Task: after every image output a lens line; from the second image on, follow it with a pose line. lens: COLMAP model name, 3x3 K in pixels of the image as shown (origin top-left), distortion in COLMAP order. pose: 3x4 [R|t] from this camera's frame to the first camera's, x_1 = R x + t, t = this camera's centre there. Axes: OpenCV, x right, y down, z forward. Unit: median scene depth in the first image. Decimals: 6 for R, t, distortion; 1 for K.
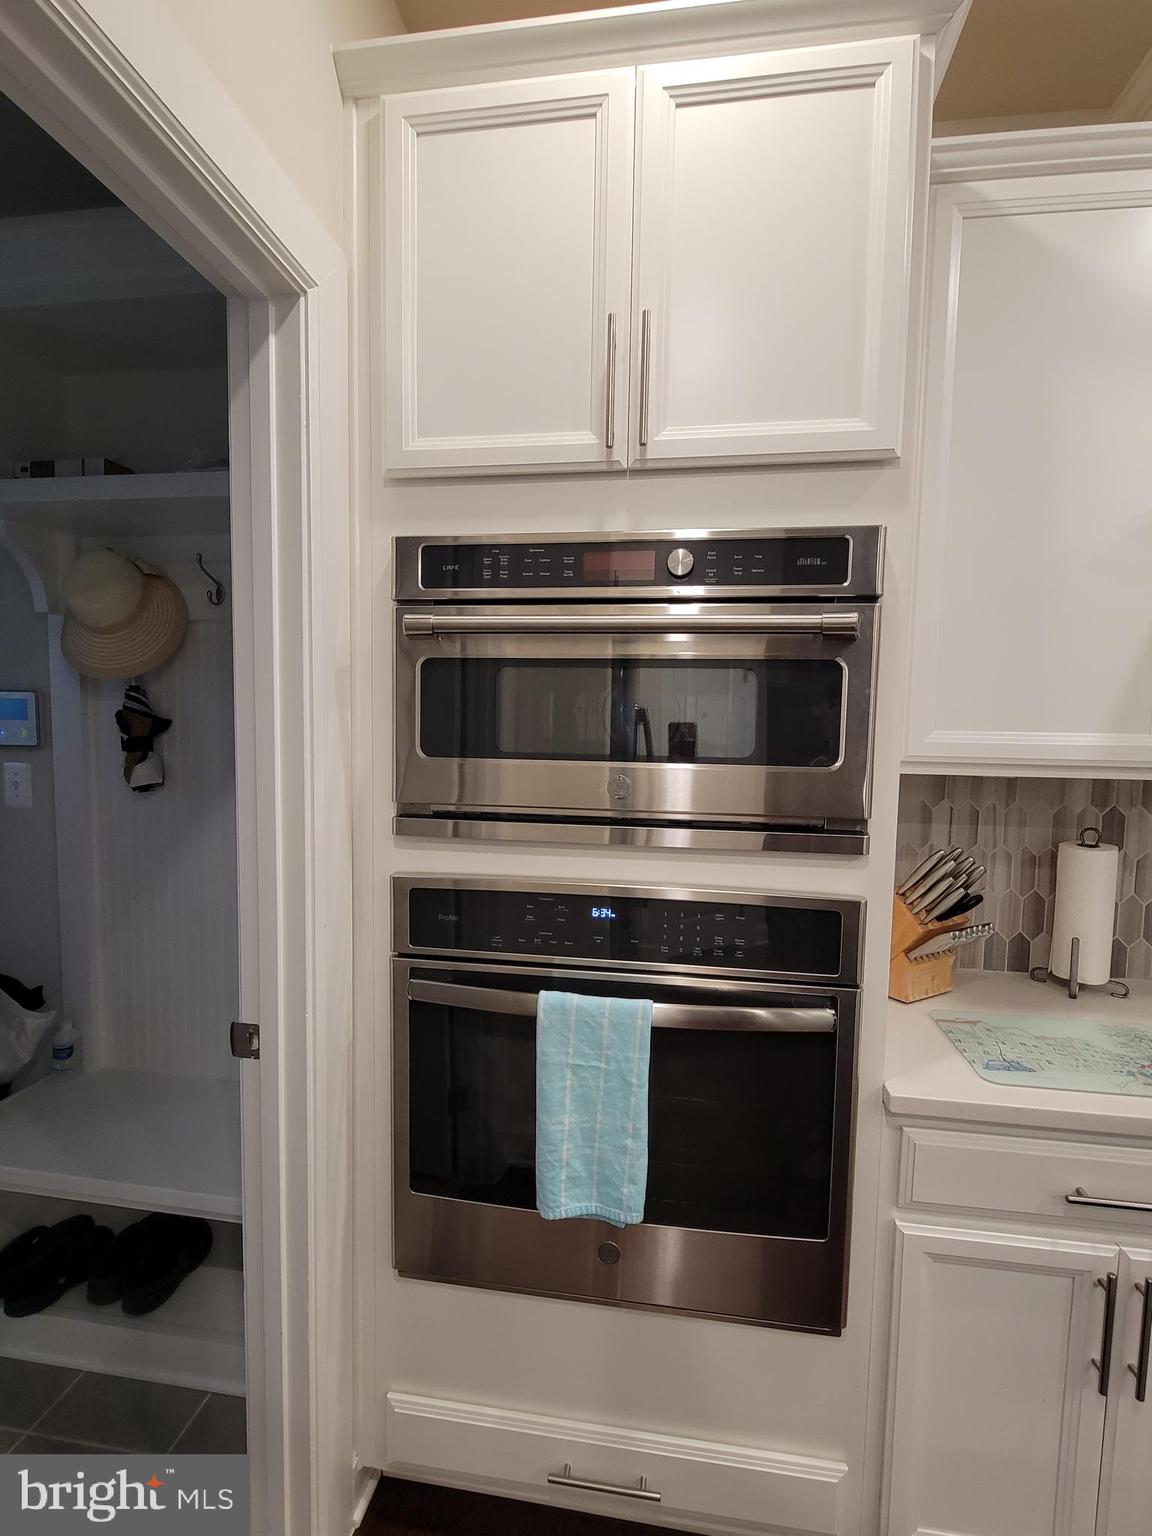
lens RADIAL K [[742.8, 0, 576.6], [0, 742.8, 775.0], [0, 0, 1]] dist [-0.002512, 0.000151]
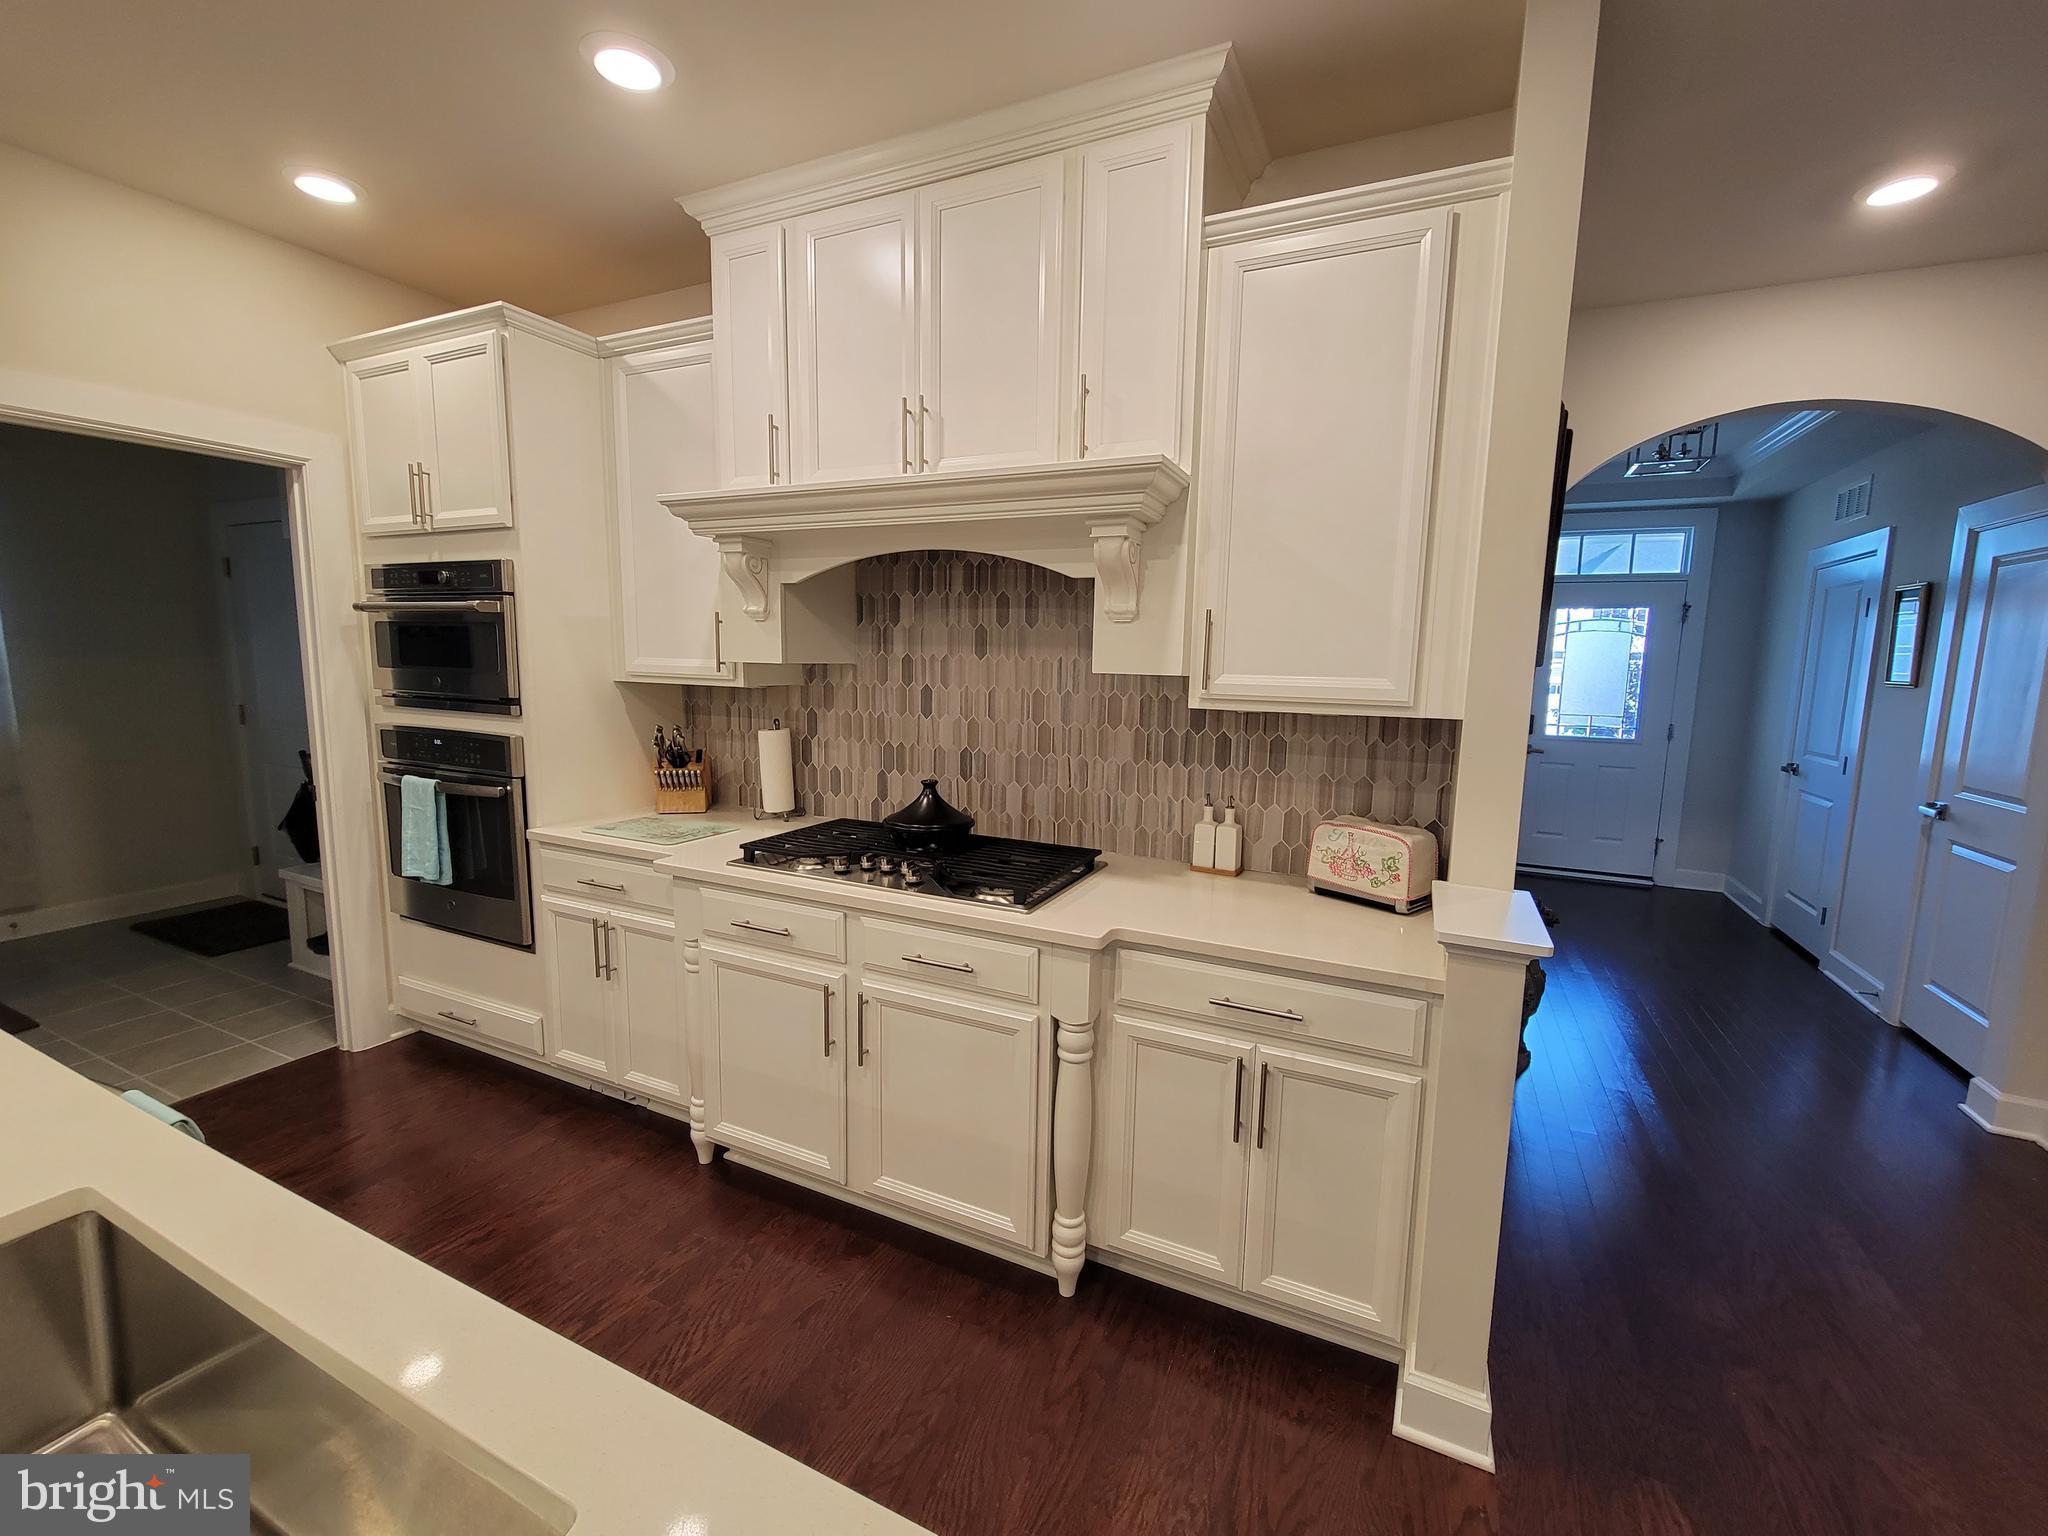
lens RADIAL K [[839.1, 0, 1026.4], [0, 839.1, 762.6], [0, 0, 1]] dist [-0.000388, -0.000065]
pose [[0.959048, 0.039092, -0.280532, 2.390147], [-0.024402, 0.998151, 0.055669, 0.070200], [0.282189, -0.046544, 0.958229, -0.852443]]
